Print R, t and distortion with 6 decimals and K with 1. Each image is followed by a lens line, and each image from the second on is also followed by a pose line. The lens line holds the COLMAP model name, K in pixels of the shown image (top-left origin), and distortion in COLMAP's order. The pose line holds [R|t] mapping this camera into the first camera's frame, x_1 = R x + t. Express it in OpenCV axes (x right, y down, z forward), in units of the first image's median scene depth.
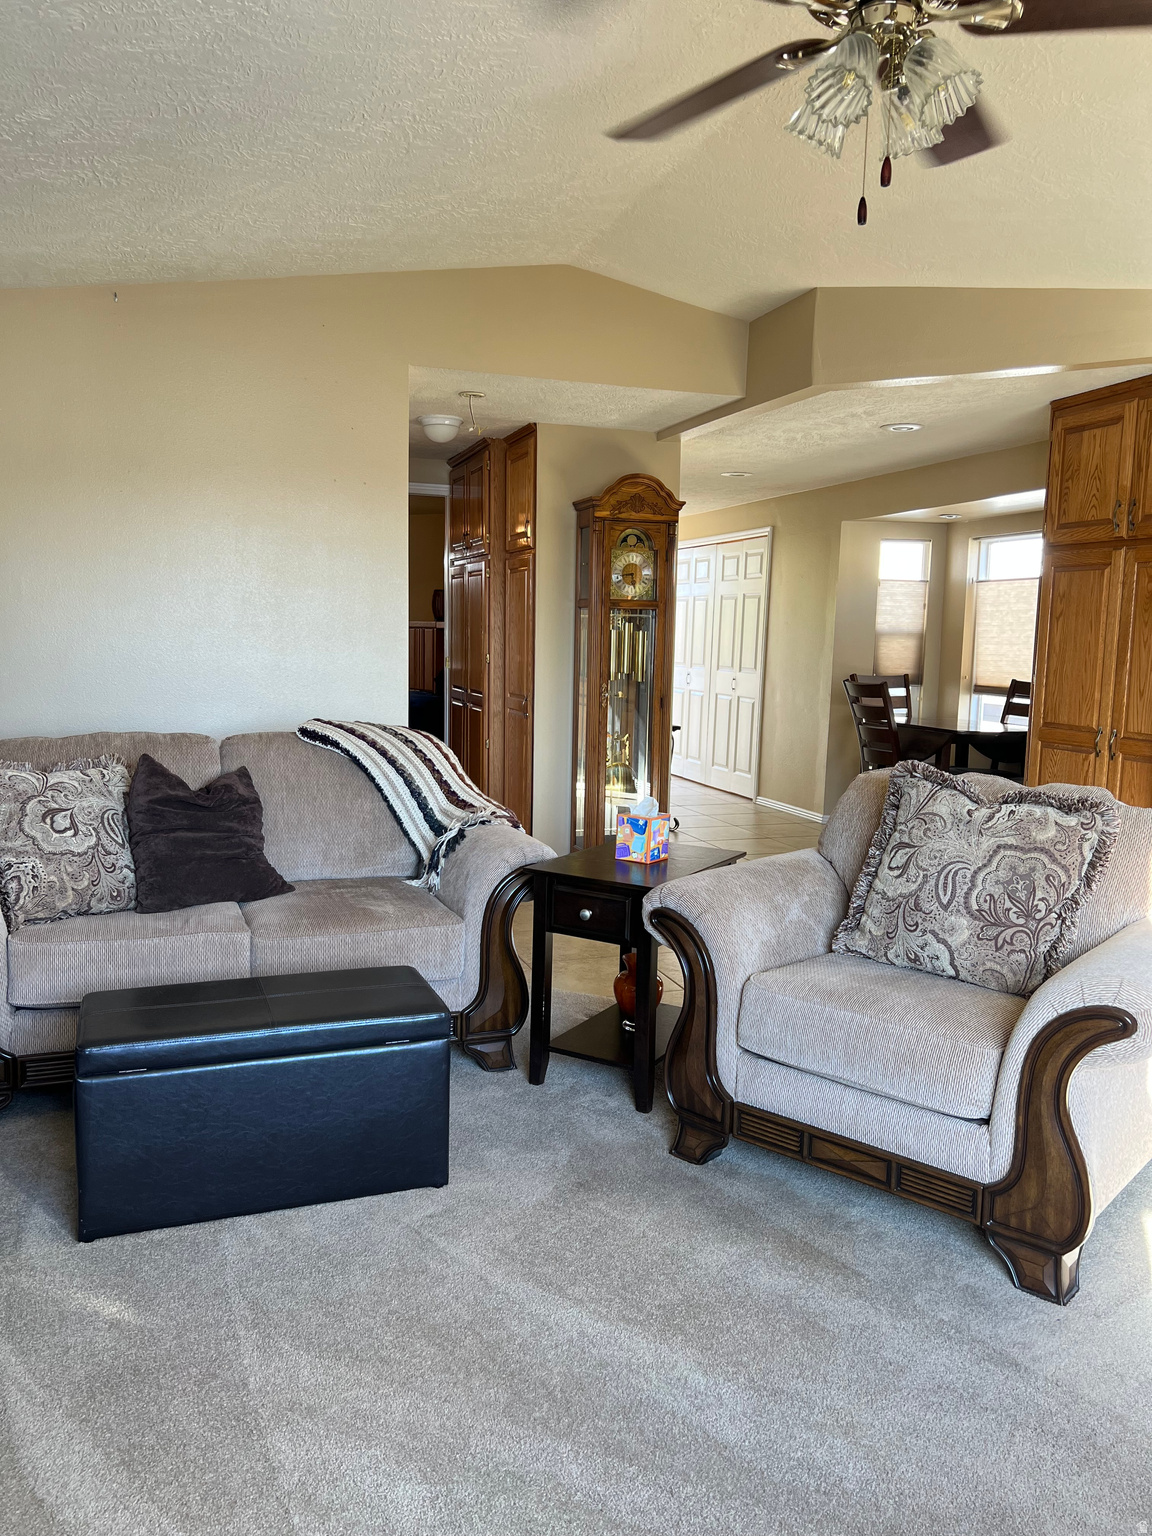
lens RADIAL K [[1167.9, 0, 576.0], [0, 1167.9, 768.0], [0, 0, 1]] dist [0.044619, -0.003238]
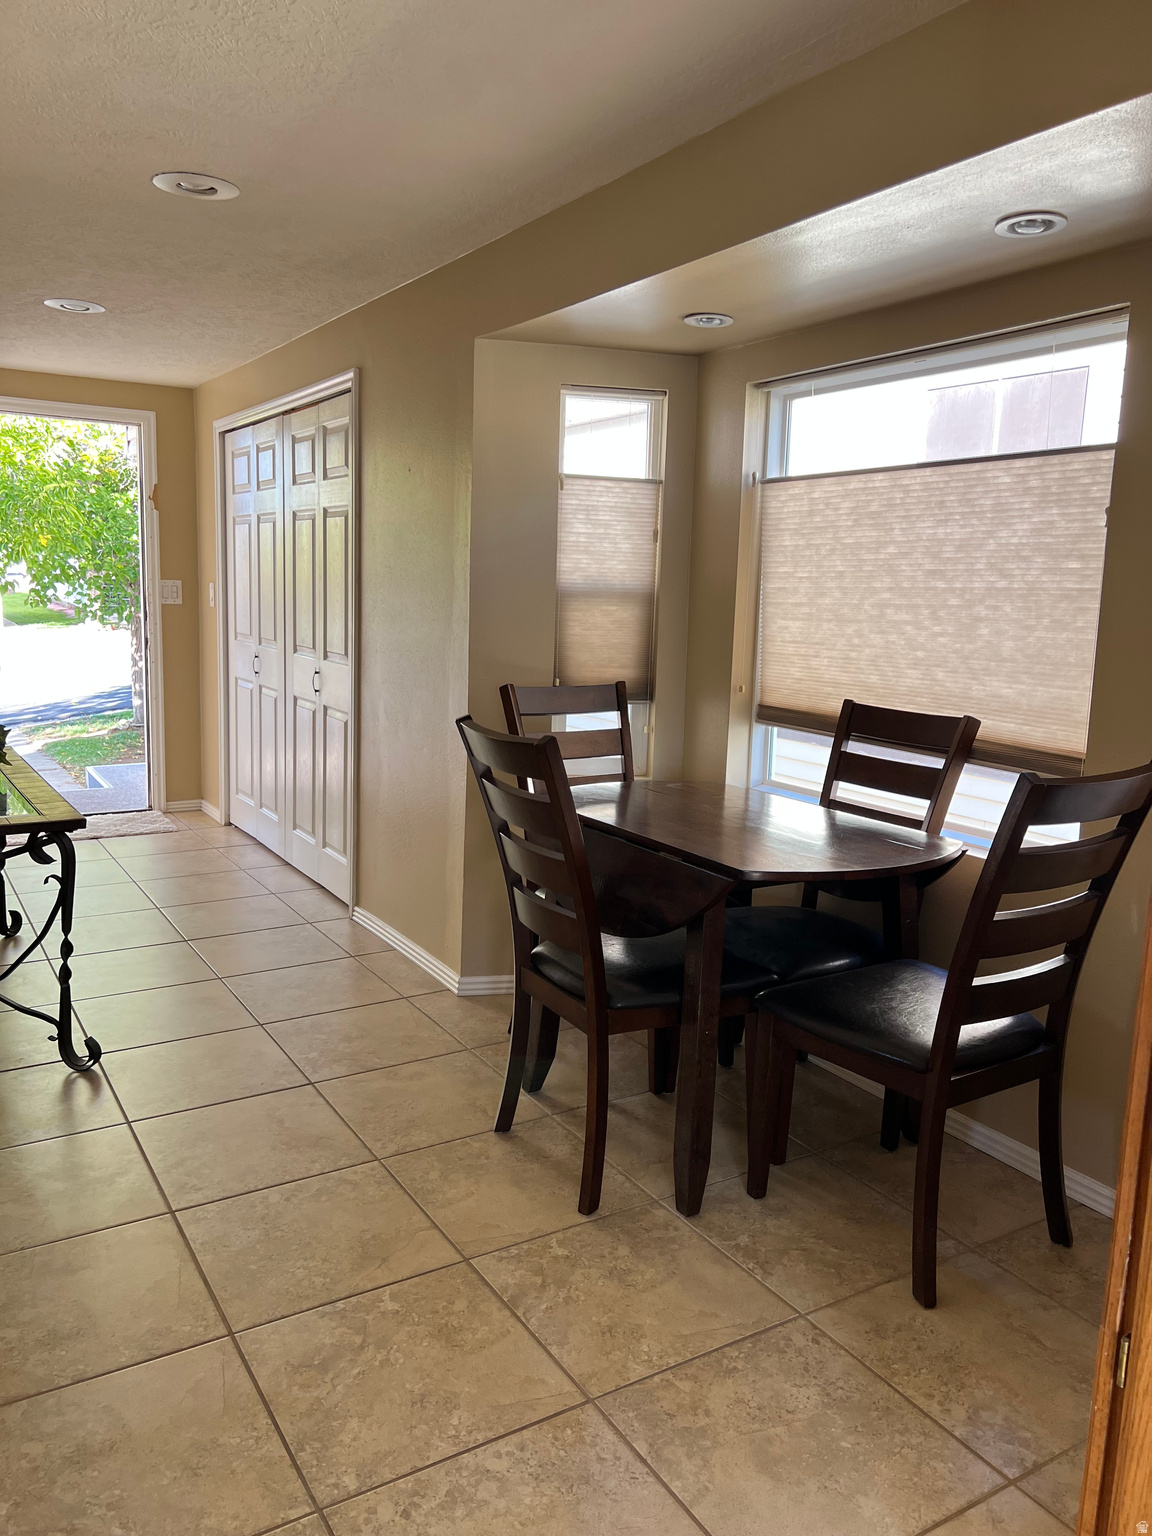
lens RADIAL K [[1167.9, 0, 576.0], [0, 1167.9, 768.0], [0, 0, 1]] dist [0.044619, -0.003238]
pose [[0.976474, -0.026261, 0.214031, 0.165354], [0.016890, 0.998822, 0.045494, -0.067436], [-0.214973, -0.040808, 0.975767, 0.552805]]
